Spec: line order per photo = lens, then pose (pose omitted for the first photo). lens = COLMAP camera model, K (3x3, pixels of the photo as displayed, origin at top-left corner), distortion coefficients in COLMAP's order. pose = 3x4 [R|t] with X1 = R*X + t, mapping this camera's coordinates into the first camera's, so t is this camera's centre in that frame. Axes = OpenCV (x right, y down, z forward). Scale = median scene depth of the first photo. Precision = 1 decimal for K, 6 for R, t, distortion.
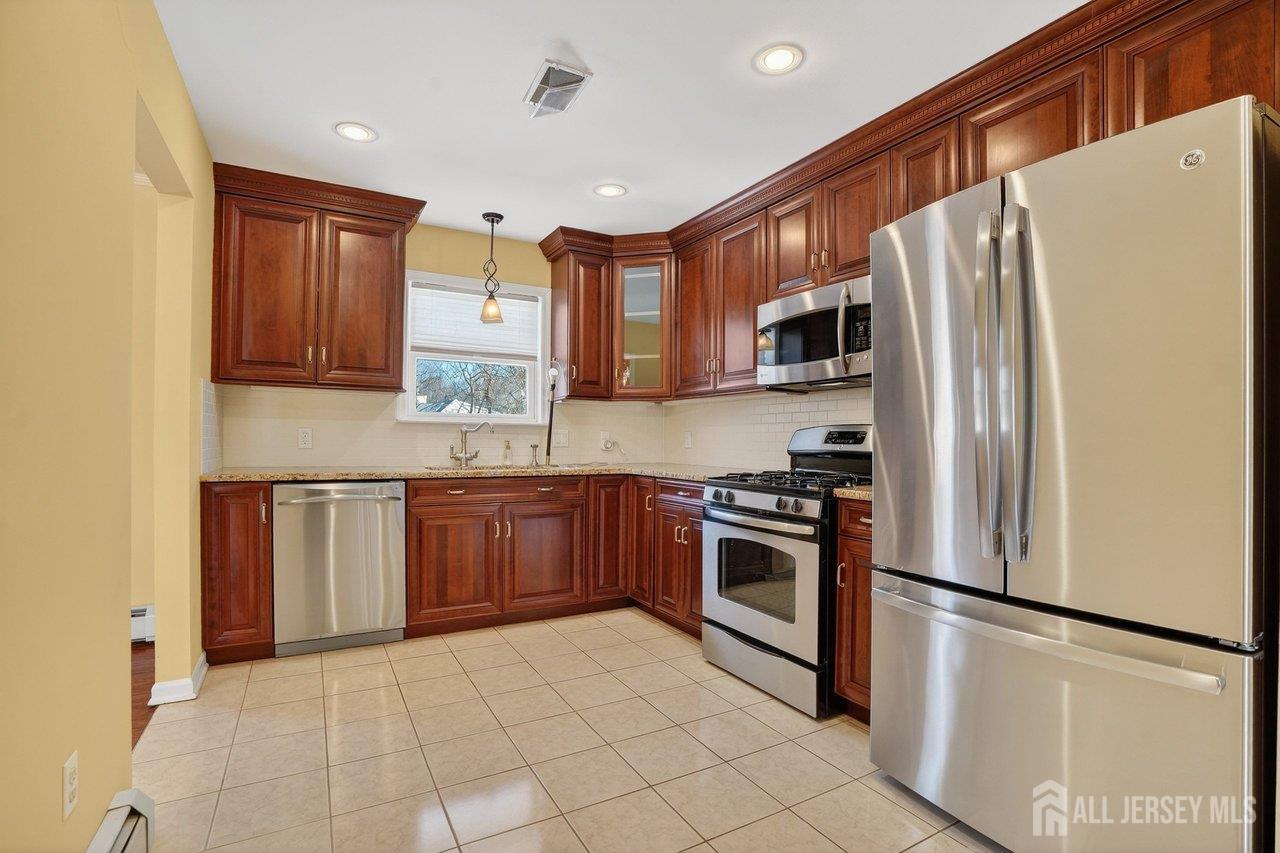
lens RADIAL K [[589.4, 0, 629.8], [0, 589.4, 441.6], [0, 0, 1]] dist [-0.044113, 0.013091]
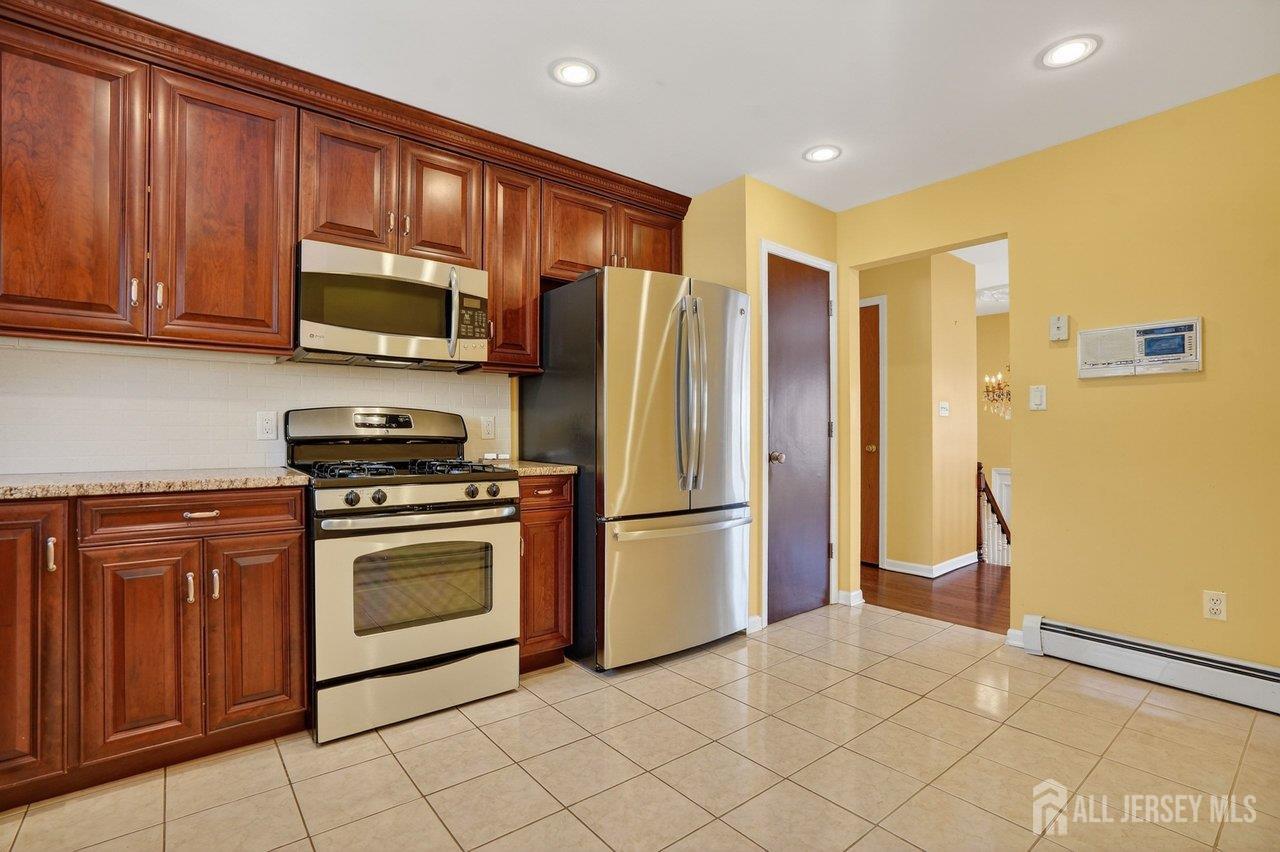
lens RADIAL K [[589.4, 0, 644.5], [0, 589.4, 431.1], [0, 0, 1]] dist [-0.044113, 0.013091]
pose [[-0.167281, -0.002307, 0.985907, -0.699929], [0.001507, 0.999995, 0.002596, 0.007743], [-0.985908, 0.001920, -0.167277, 0.876339]]
